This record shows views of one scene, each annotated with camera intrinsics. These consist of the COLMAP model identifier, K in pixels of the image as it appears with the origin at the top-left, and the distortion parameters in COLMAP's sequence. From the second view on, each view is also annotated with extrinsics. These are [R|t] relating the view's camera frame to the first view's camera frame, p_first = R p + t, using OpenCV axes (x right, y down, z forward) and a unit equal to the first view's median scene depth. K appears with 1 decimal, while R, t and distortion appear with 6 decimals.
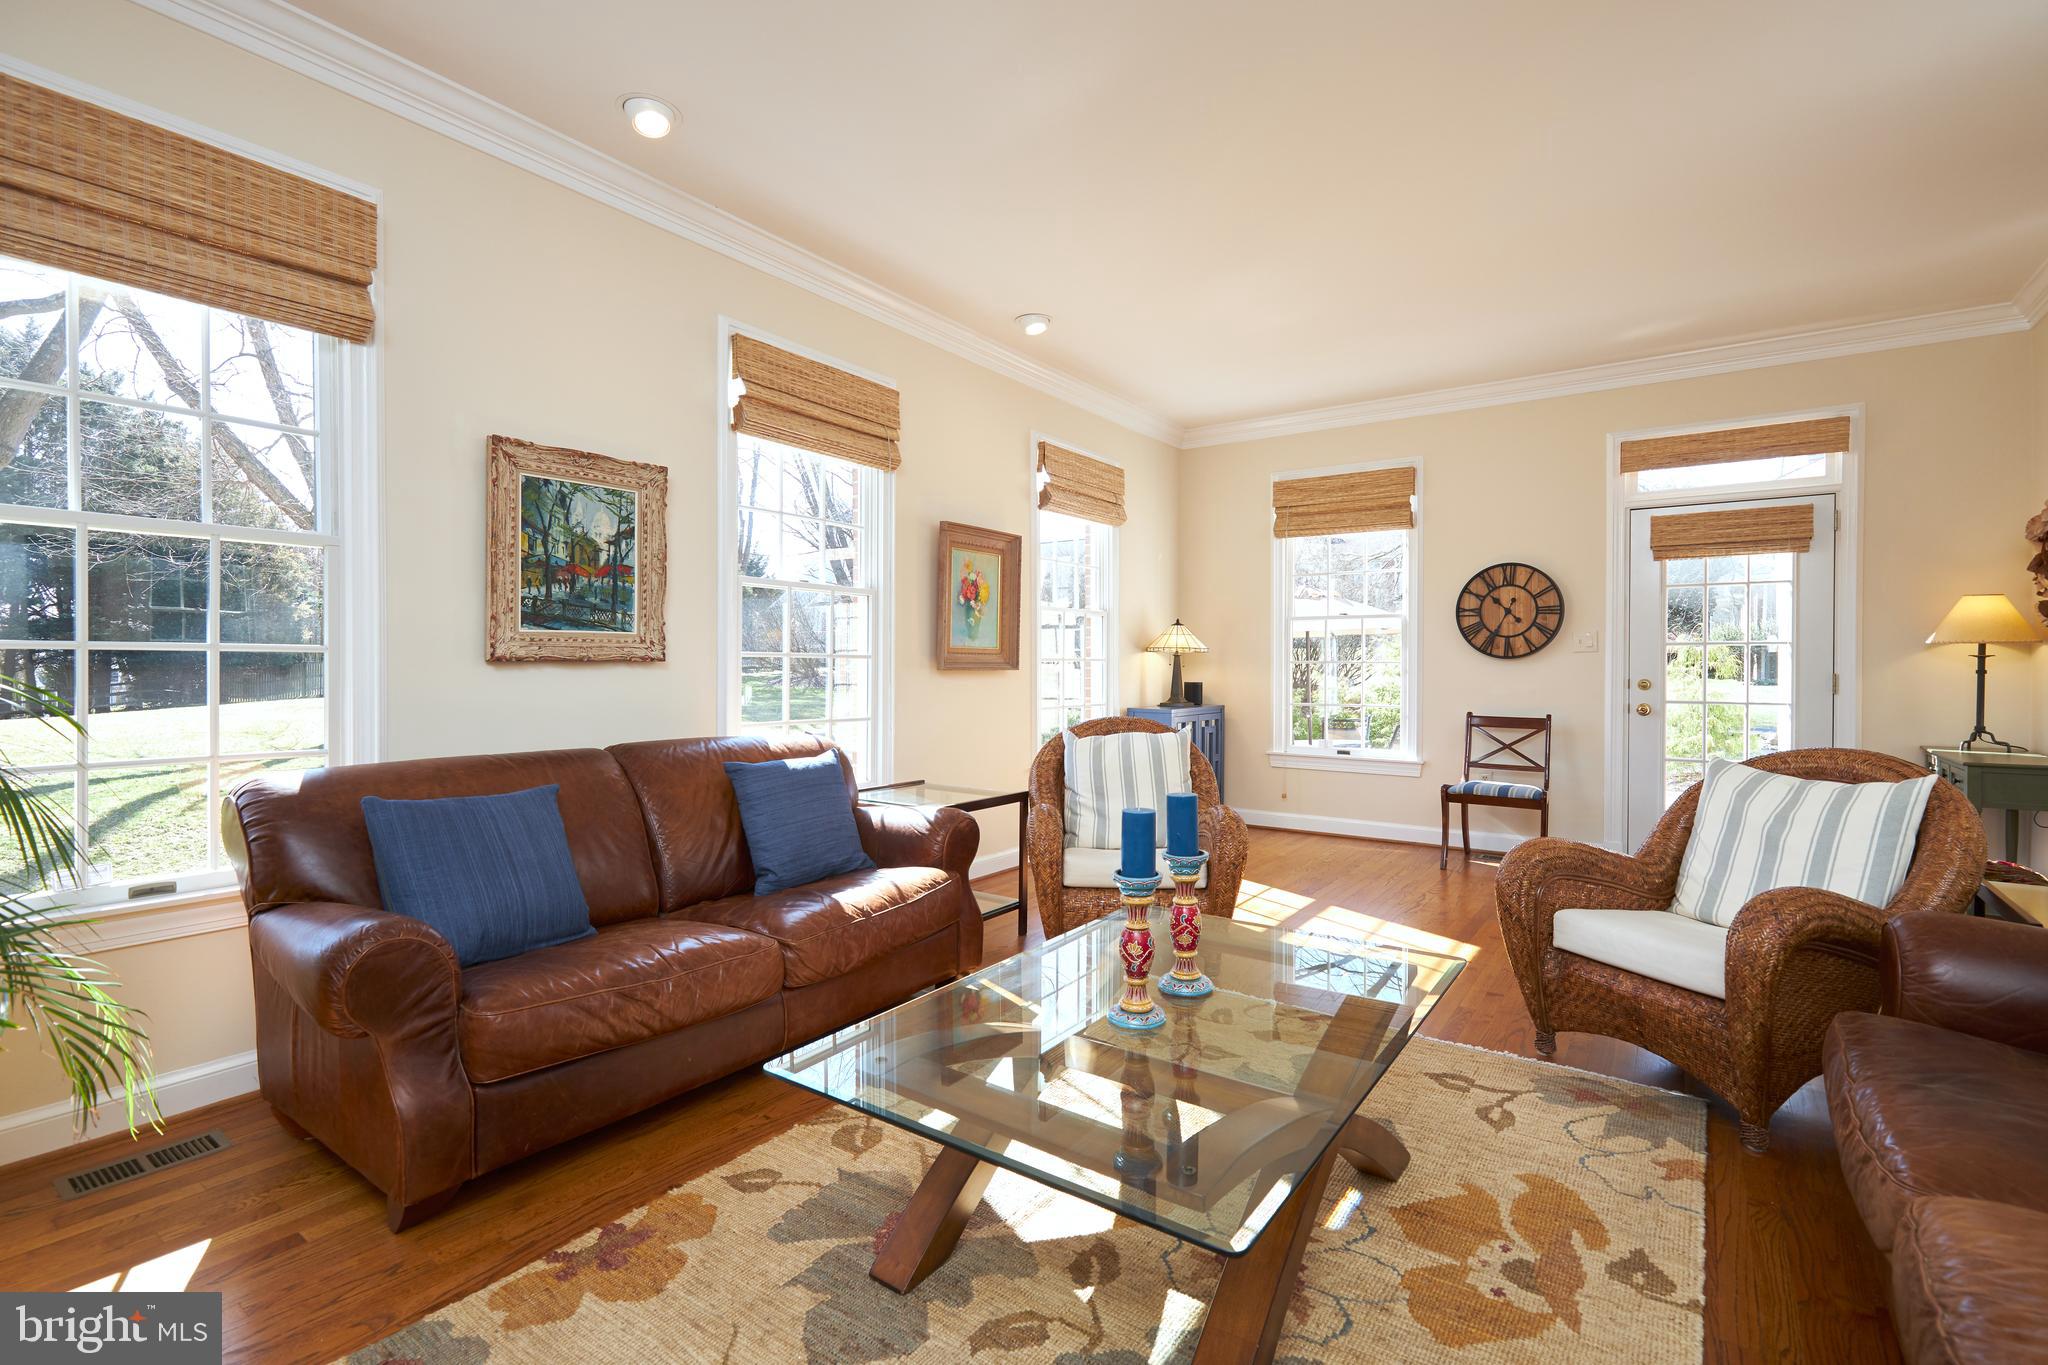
lens RADIAL K [[937.9, 0, 1031.0], [0, 937.9, 674.3], [0, 0, 1]] dist [0.002073, 0.000129]
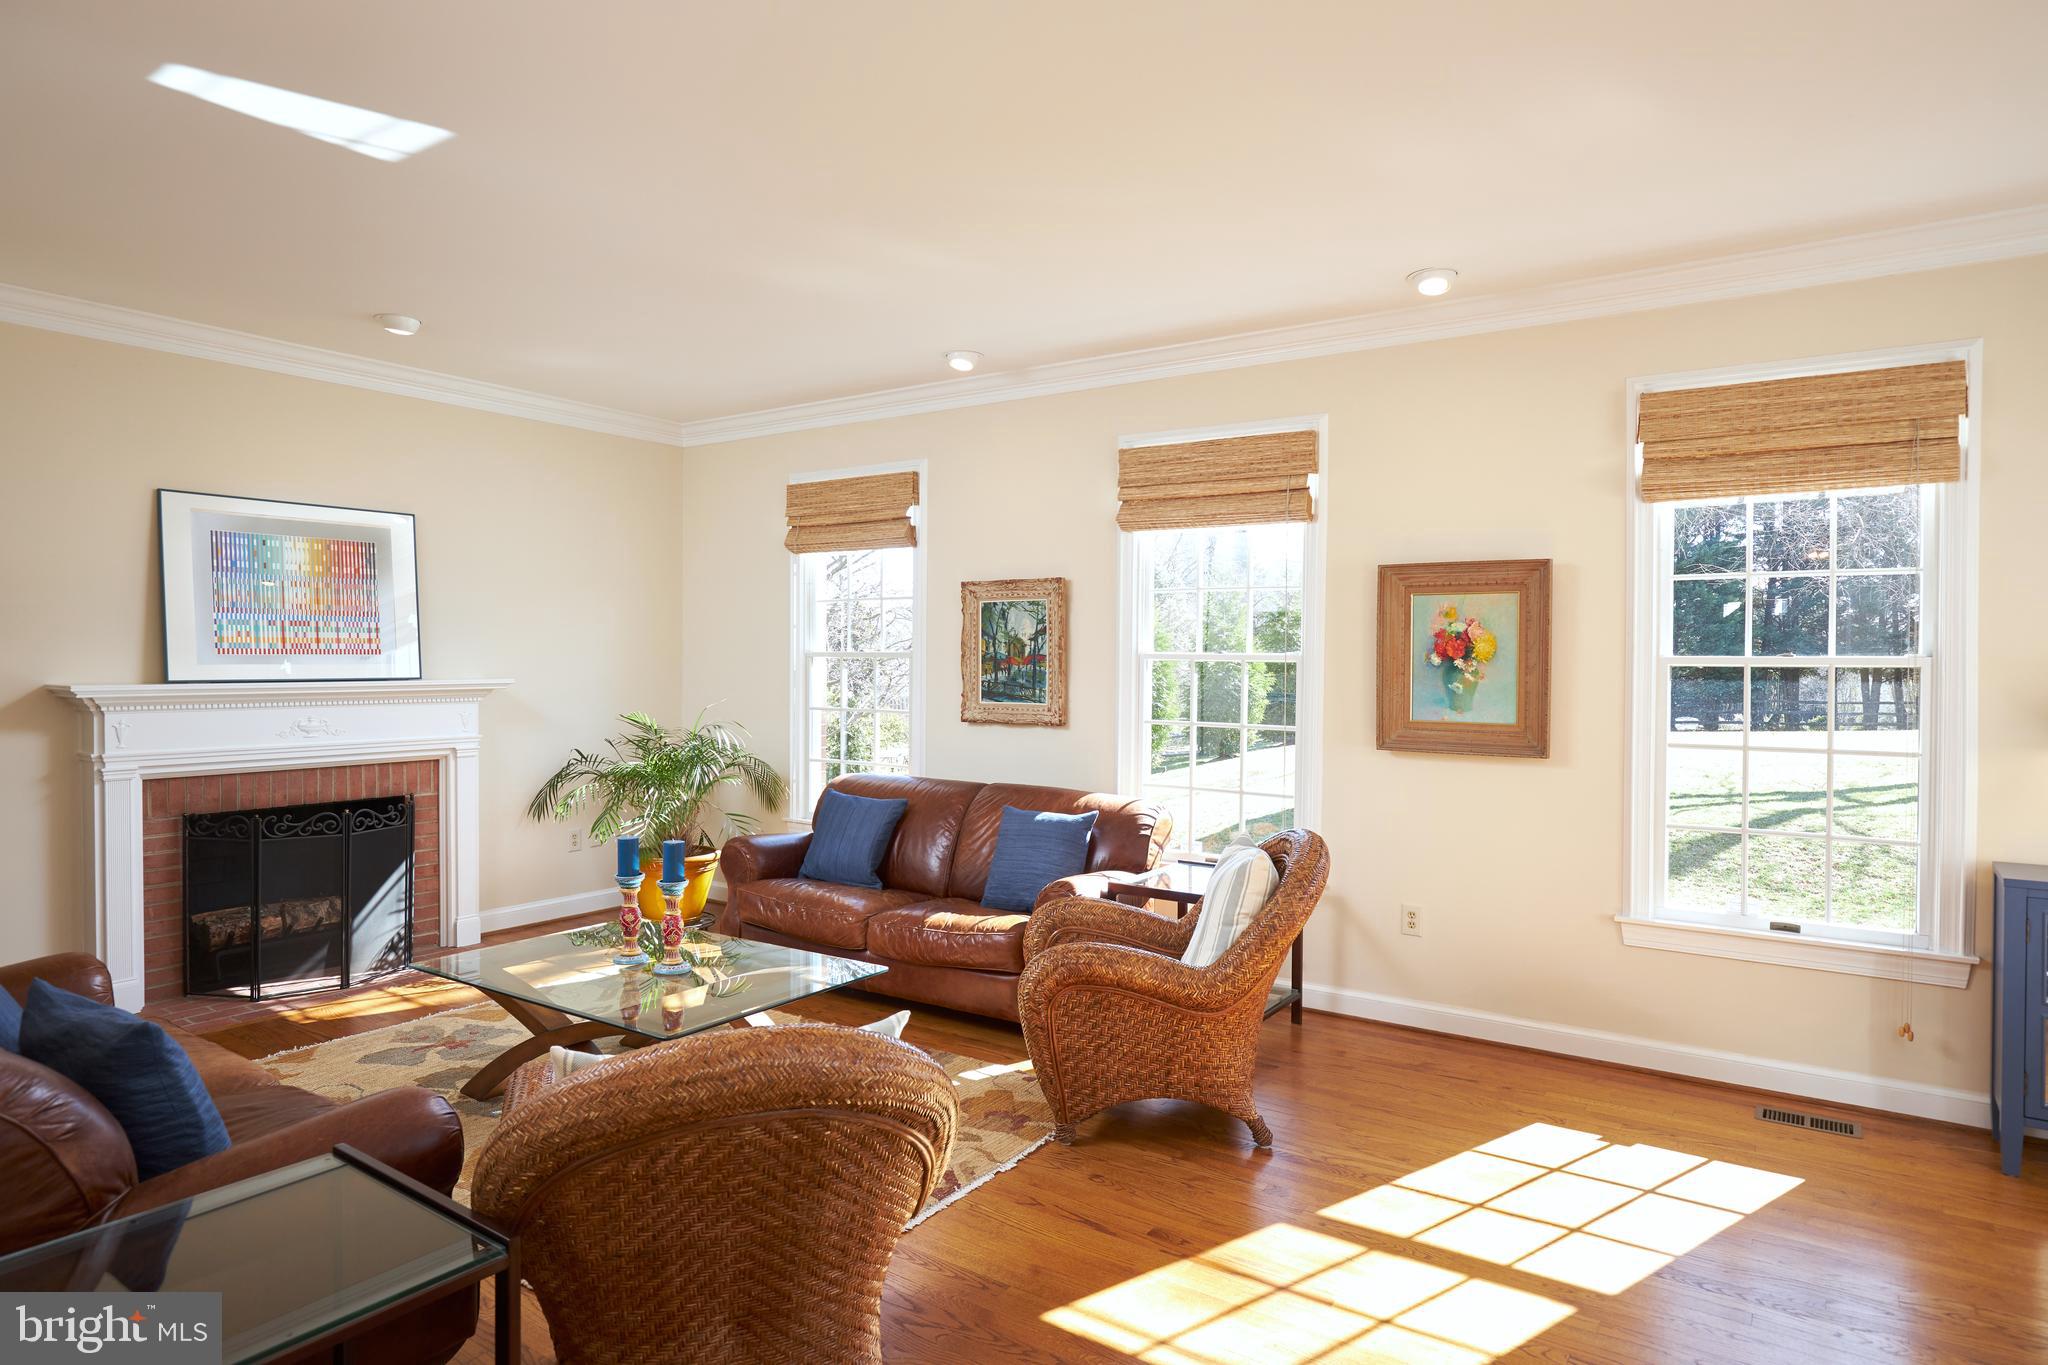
lens RADIAL K [[1168.4, 0, 1030.1], [0, 1168.4, 675.4], [0, 0, 1]] dist [-0.006782, -0.002037]
pose [[0.017521, 0.008768, -0.999808, 1.273884], [-0.018206, 0.999799, 0.008449, -0.100359], [0.999681, 0.018054, 0.017677, 0.960084]]
